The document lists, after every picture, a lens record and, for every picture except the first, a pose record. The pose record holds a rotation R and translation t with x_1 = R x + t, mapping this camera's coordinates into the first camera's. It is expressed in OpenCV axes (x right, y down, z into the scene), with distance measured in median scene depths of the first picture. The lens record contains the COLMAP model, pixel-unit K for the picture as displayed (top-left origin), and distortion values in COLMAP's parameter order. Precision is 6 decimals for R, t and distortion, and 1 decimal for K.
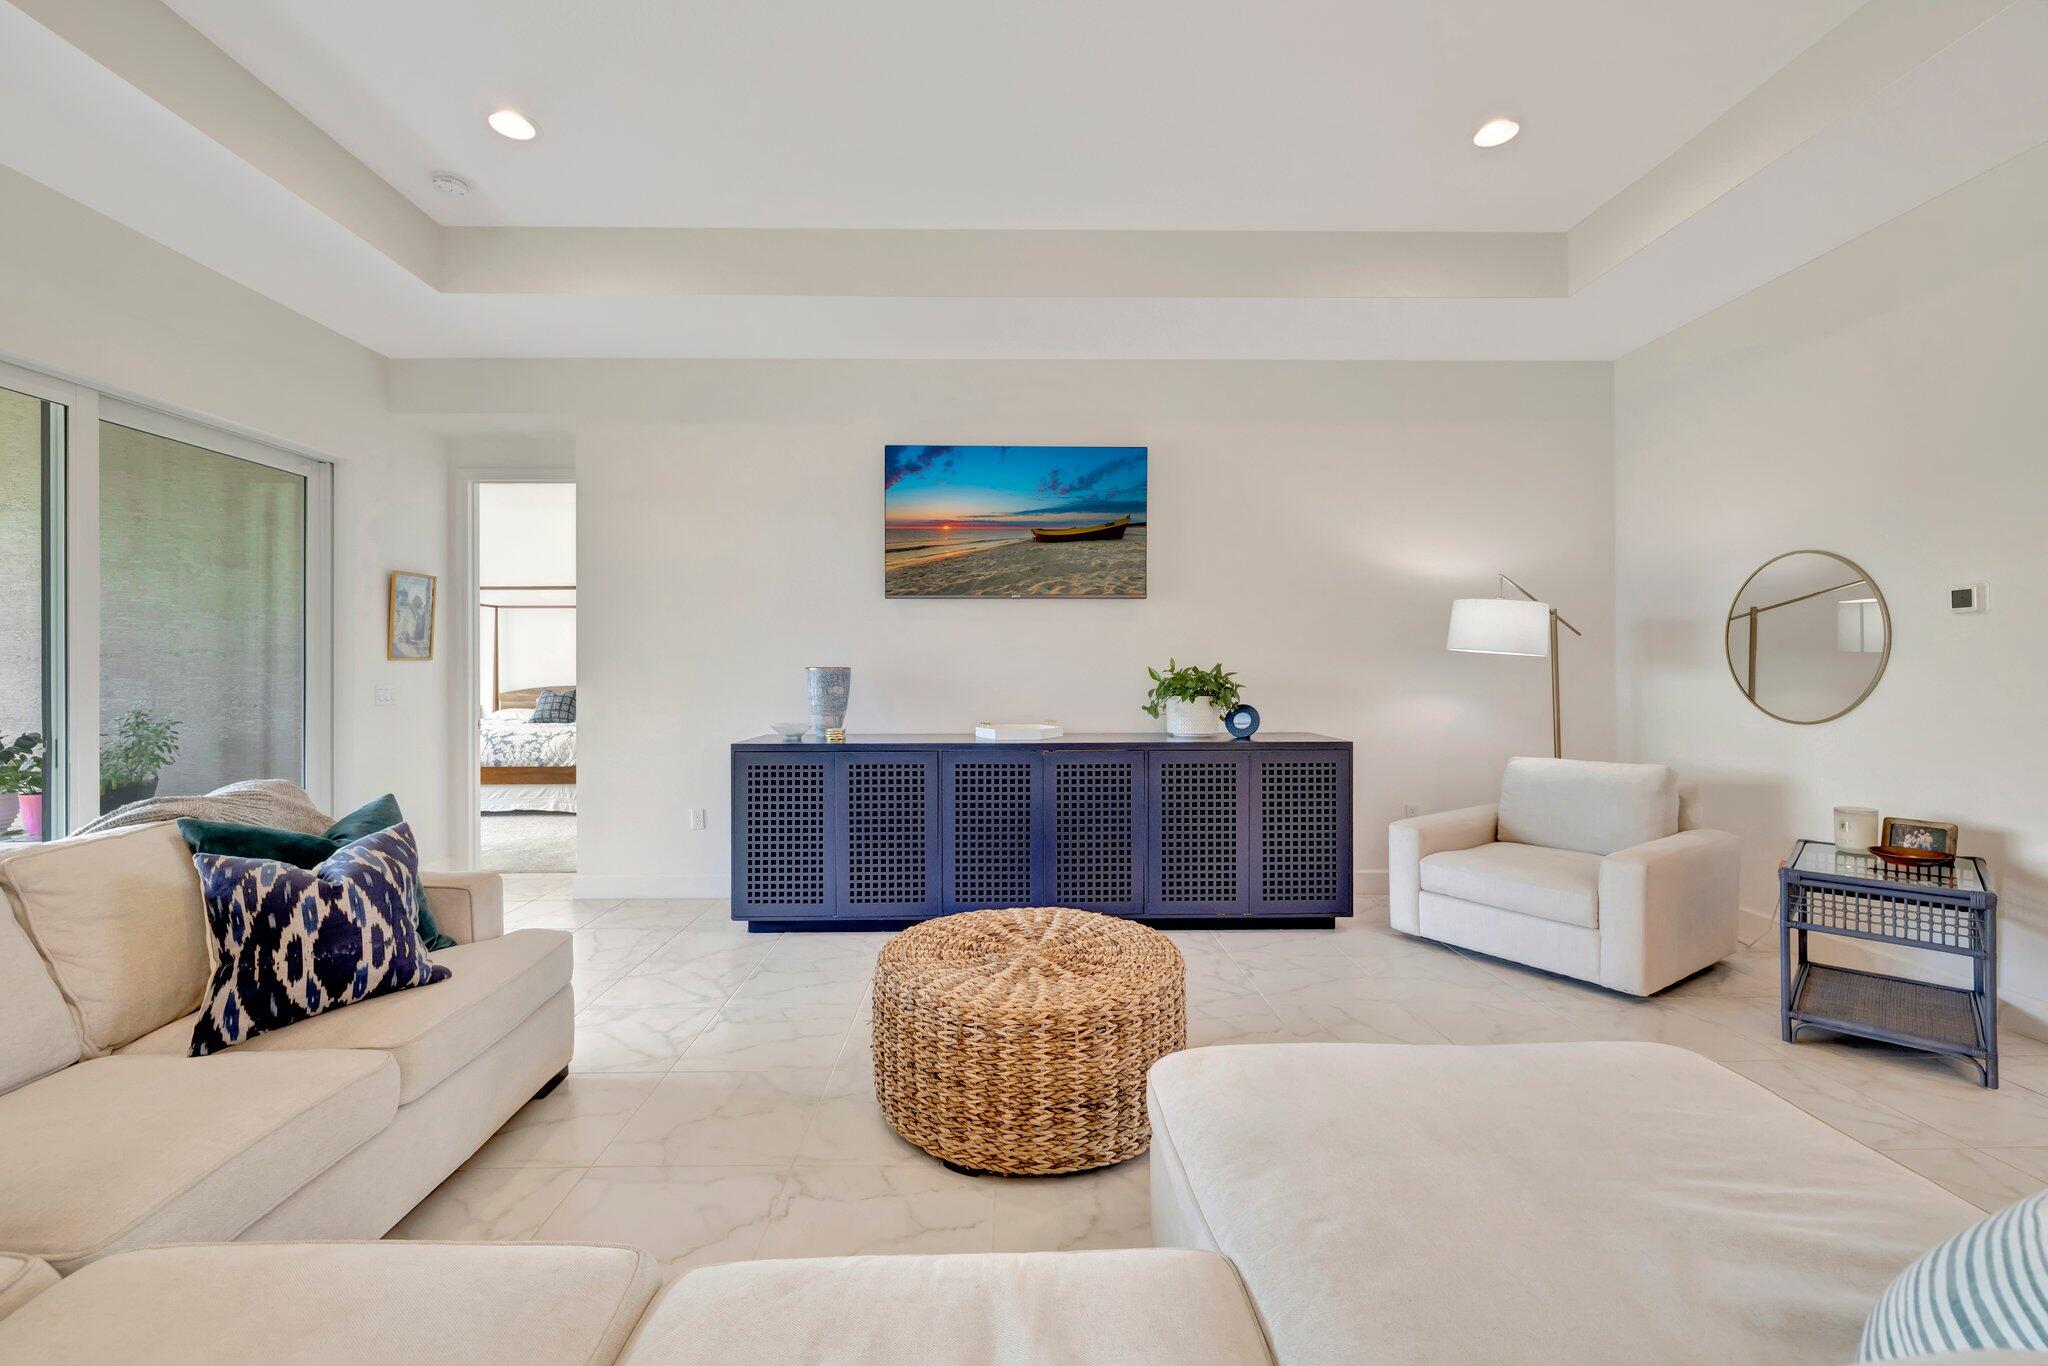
lens RADIAL K [[882.2, 0, 986.0], [0, 882.2, 666.5], [0, 0, 1]] dist [0.009701, 0.000337]
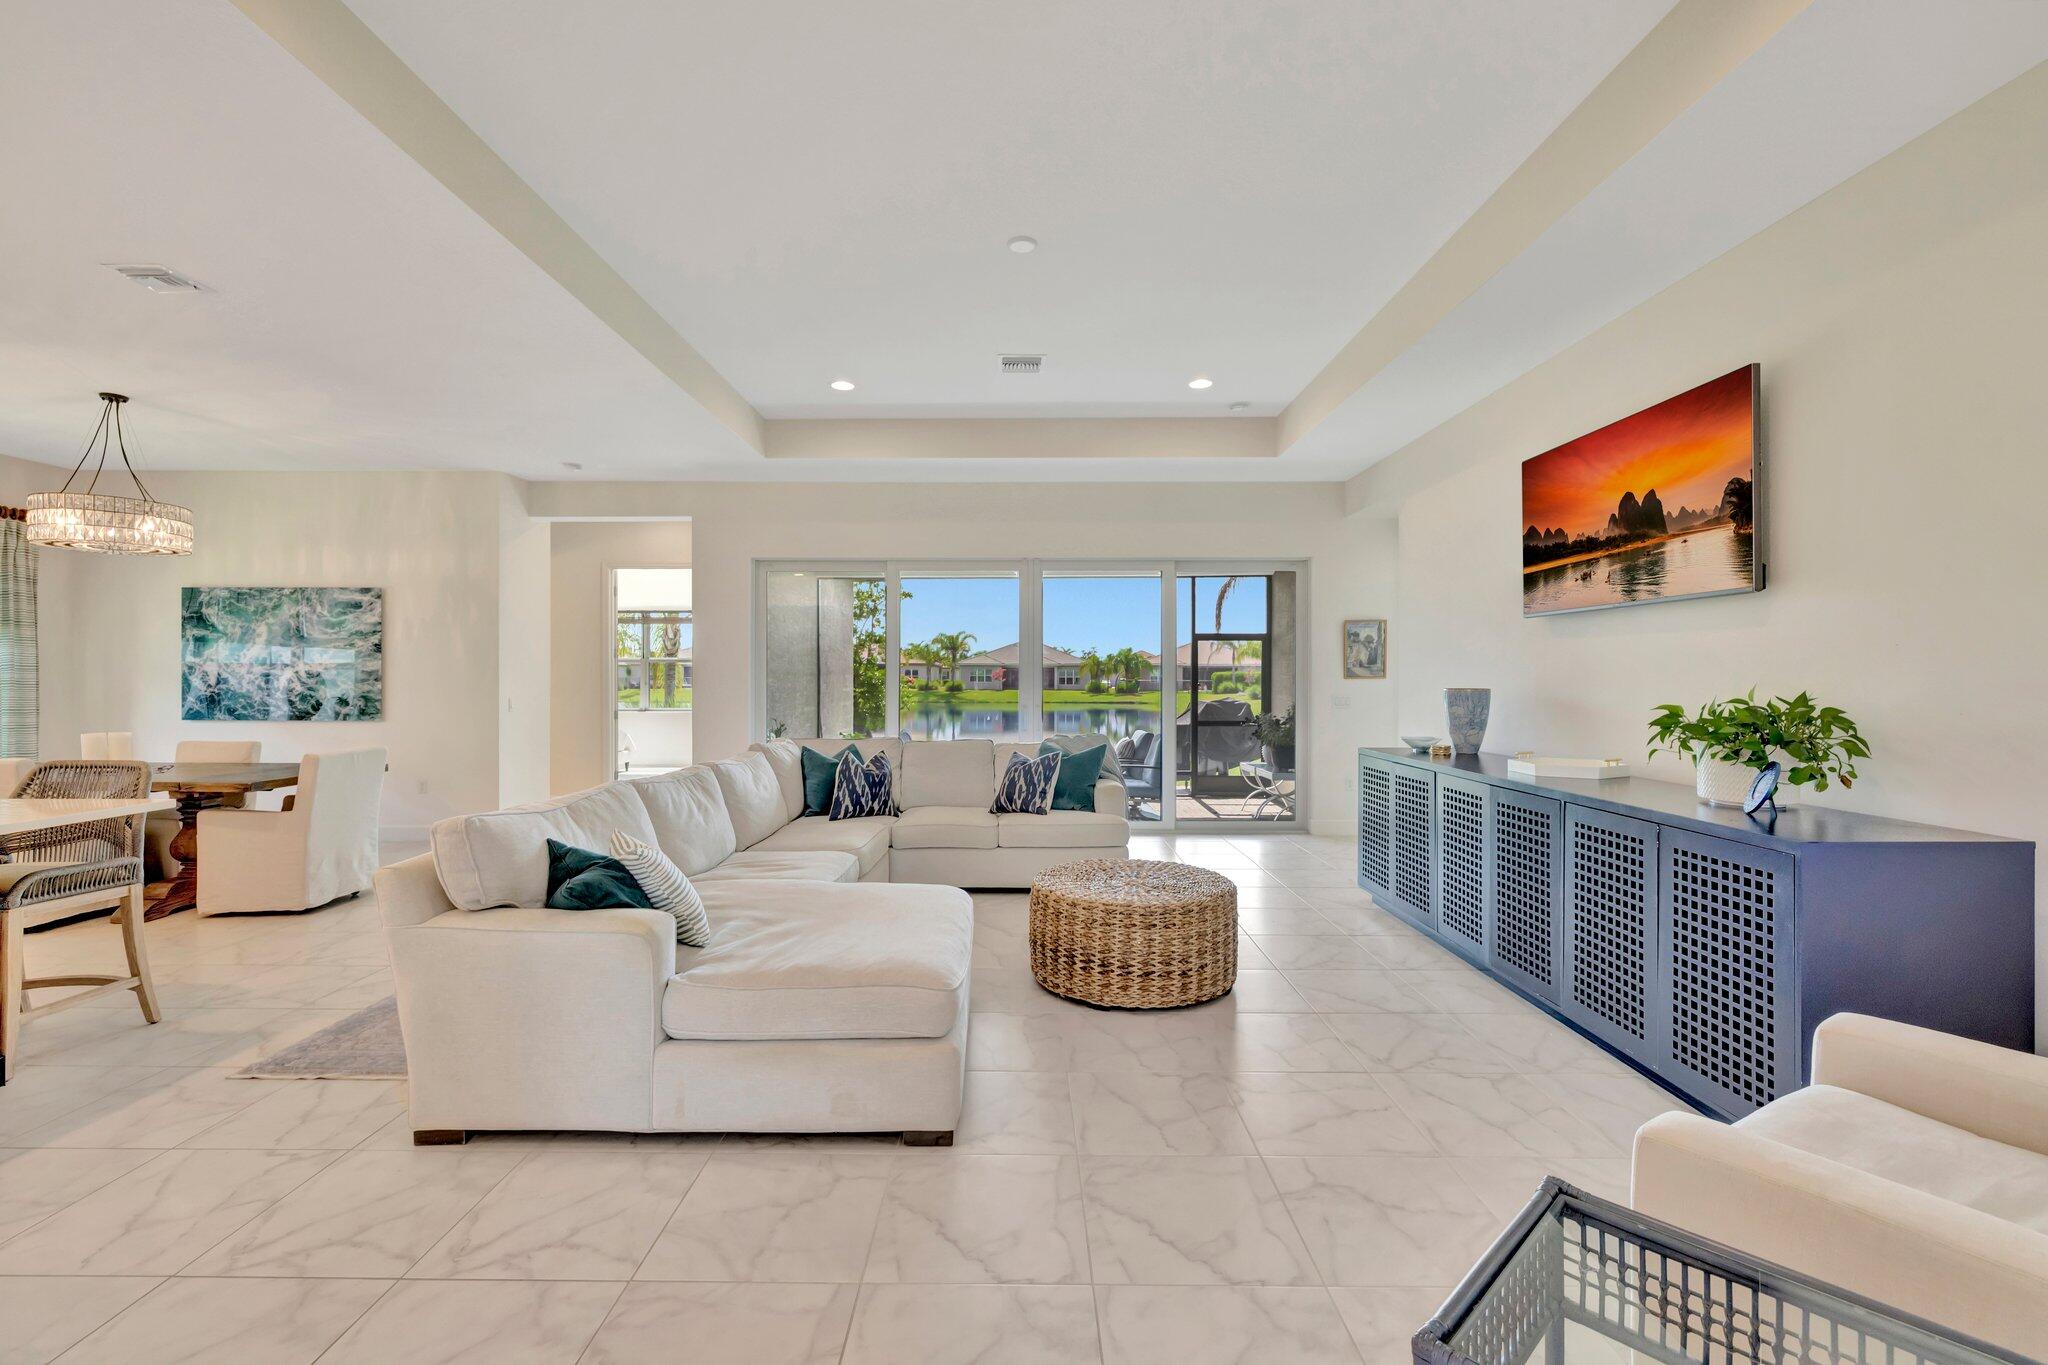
lens RADIAL K [[882.2, 0, 1001.5], [0, 882.2, 676.8], [0, 0, 1]] dist [0.009701, 0.000337]
pose [[-0.053440, 0.004696, -0.998560, 0.949887], [0.002667, 0.999986, 0.004560, -0.020258], [0.998568, -0.002420, -0.053451, 0.511859]]
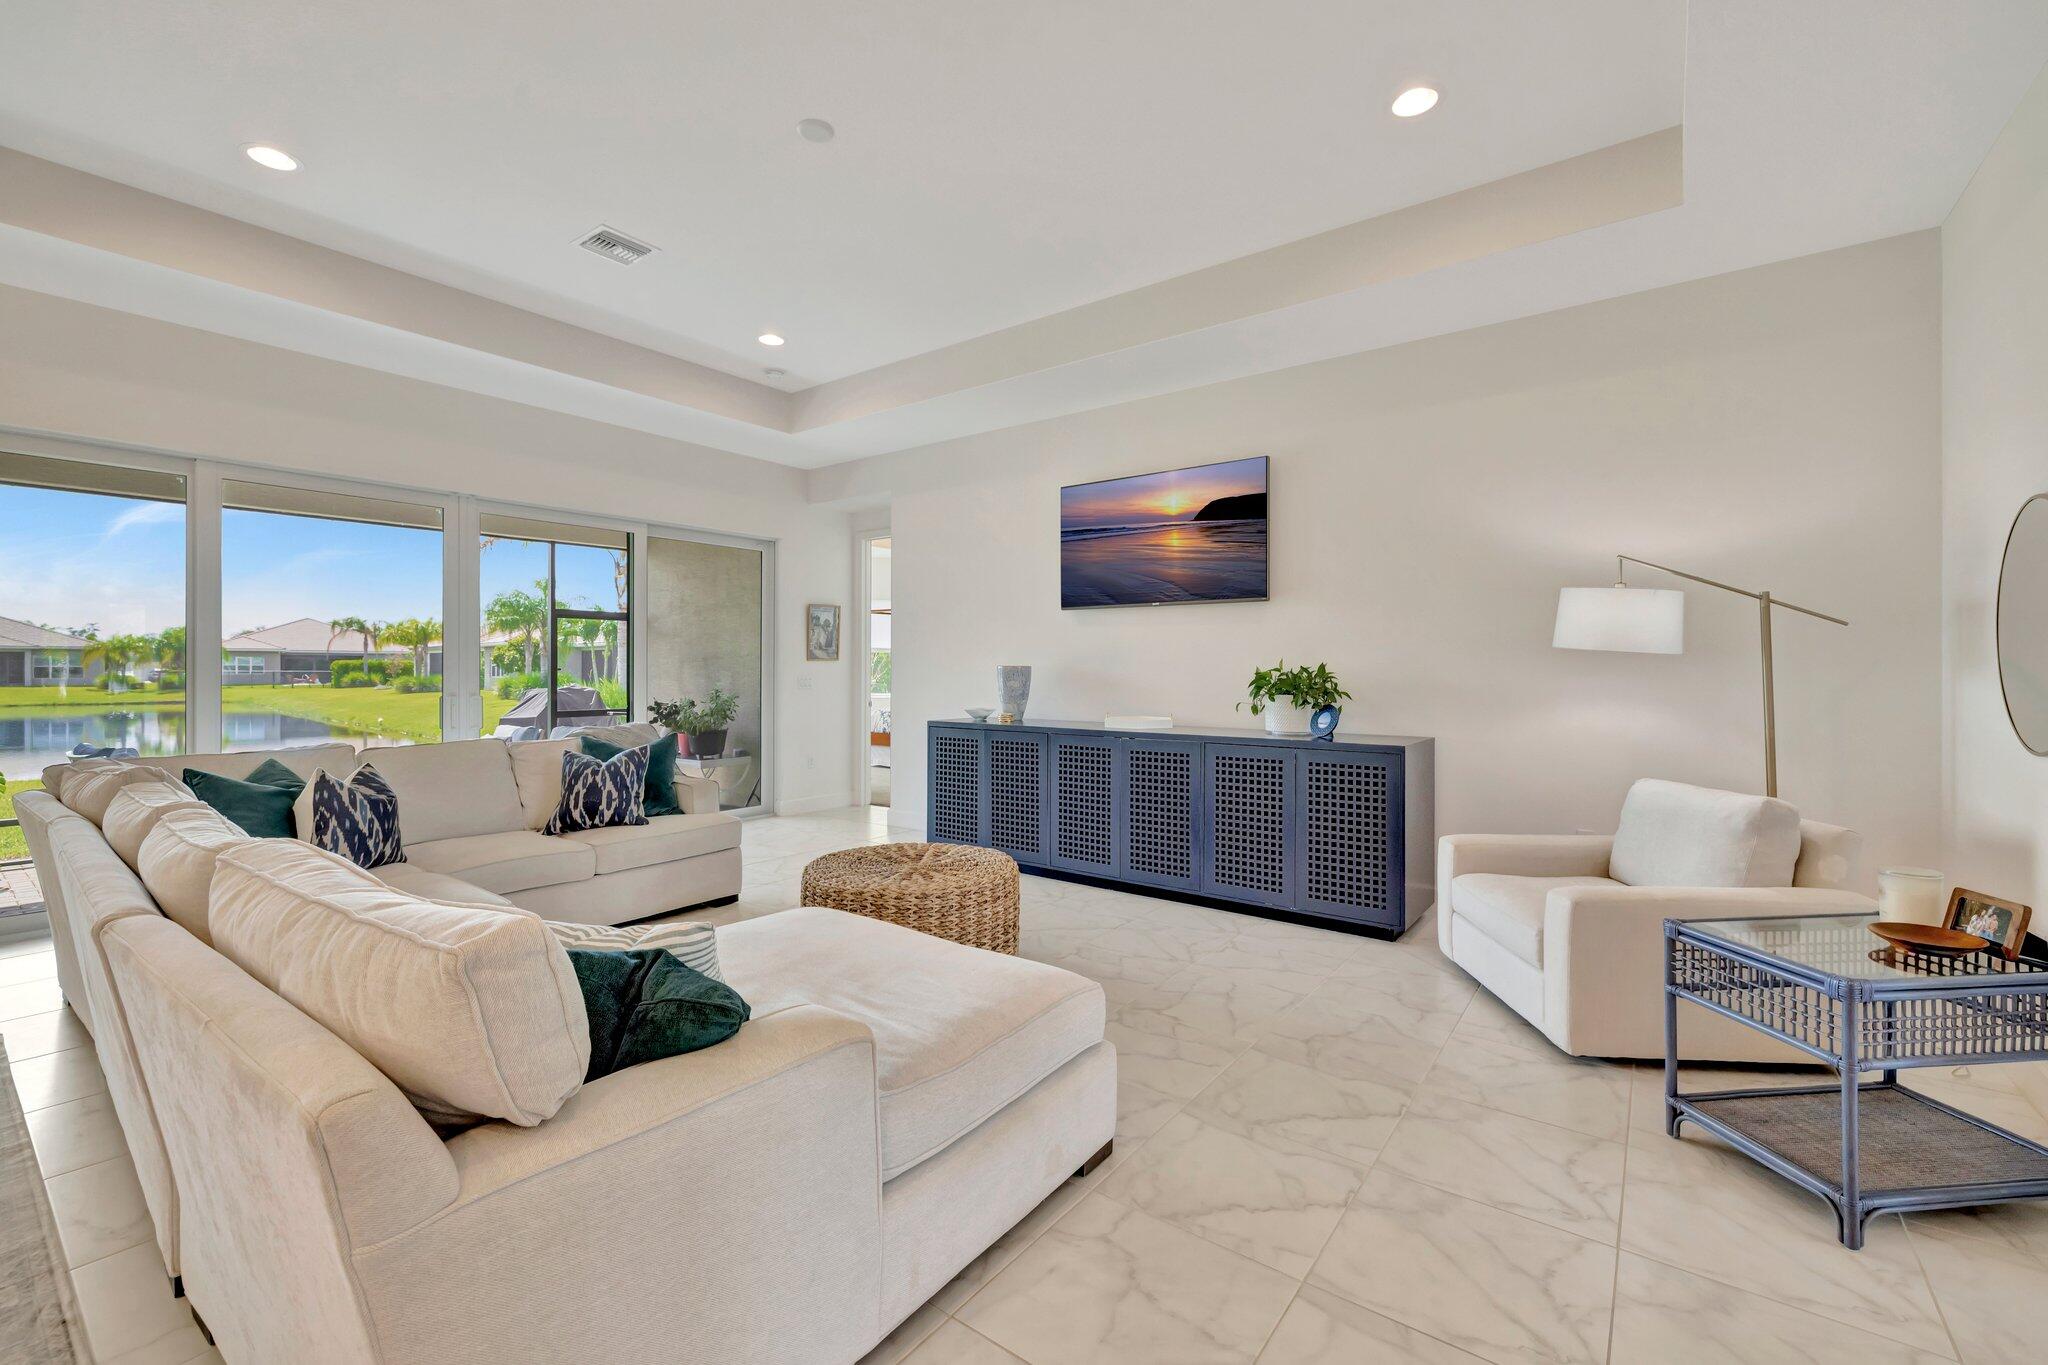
lens RADIAL K [[882.2, 0, 1017.4], [0, 882.2, 677.1], [0, 0, 1]] dist [0.009701, 0.000337]
pose [[0.774856, 0.011226, -0.632038, 0.662084], [-0.002292, 0.999886, 0.014950, -0.001981], [0.632134, -0.010135, 0.774793, 0.006224]]
